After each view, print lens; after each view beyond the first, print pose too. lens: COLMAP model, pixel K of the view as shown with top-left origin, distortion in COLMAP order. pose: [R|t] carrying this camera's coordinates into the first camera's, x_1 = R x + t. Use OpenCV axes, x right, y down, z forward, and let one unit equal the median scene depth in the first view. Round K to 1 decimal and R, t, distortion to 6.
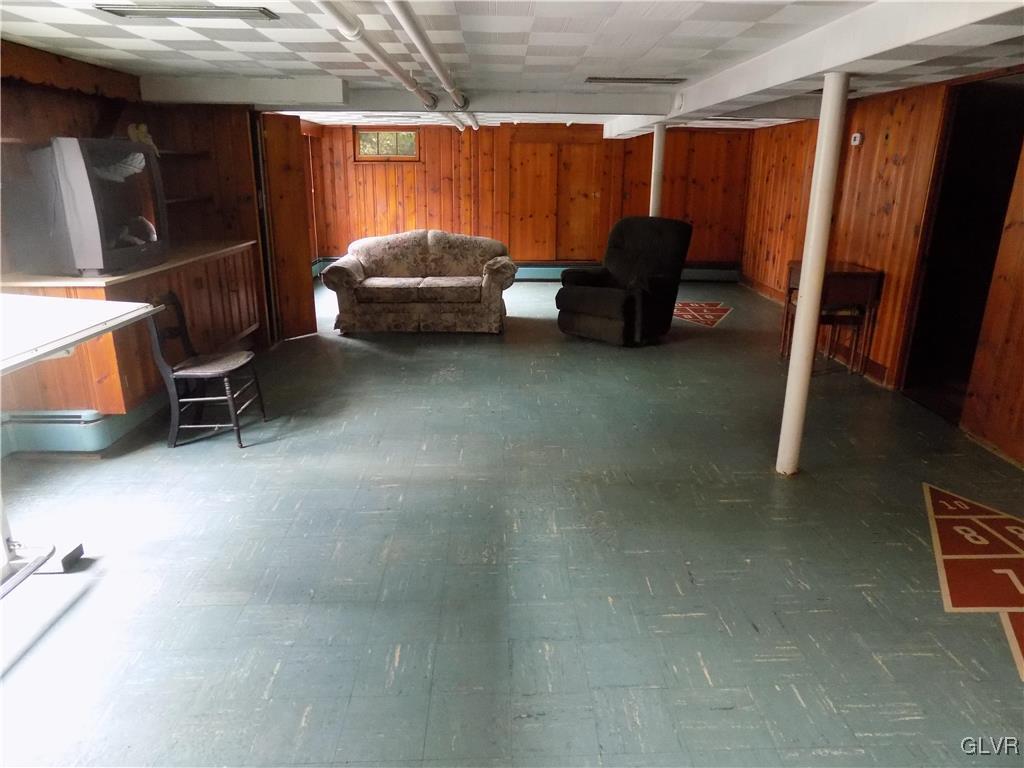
lens RADIAL K [[679.3, 0, 509.0], [0, 679.3, 382.6], [0, 0, 1]] dist [-0.051395, 0.016087]
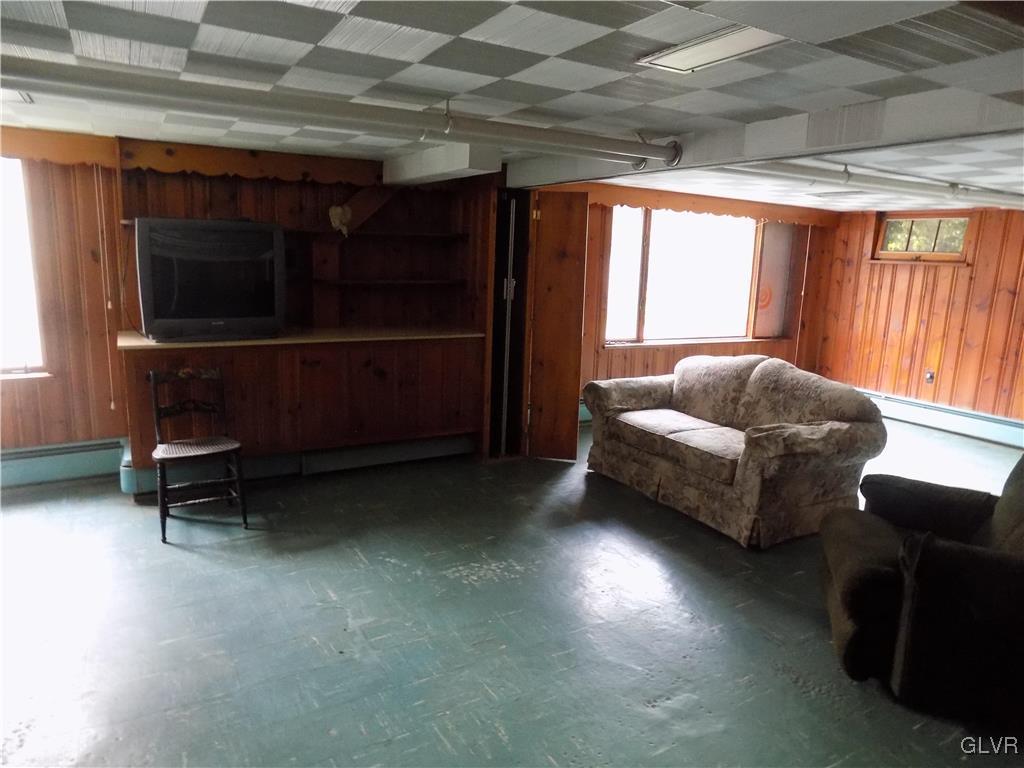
lens RADIAL K [[679.3, 0, 513.7], [0, 679.3, 389.2], [0, 0, 1]] dist [-0.051395, 0.016087]
pose [[0.496171, 0.182381, -0.848853, 0.340798], [-0.292136, 0.955751, 0.034589, -0.161978], [0.817600, 0.230818, 0.527496, 0.512880]]
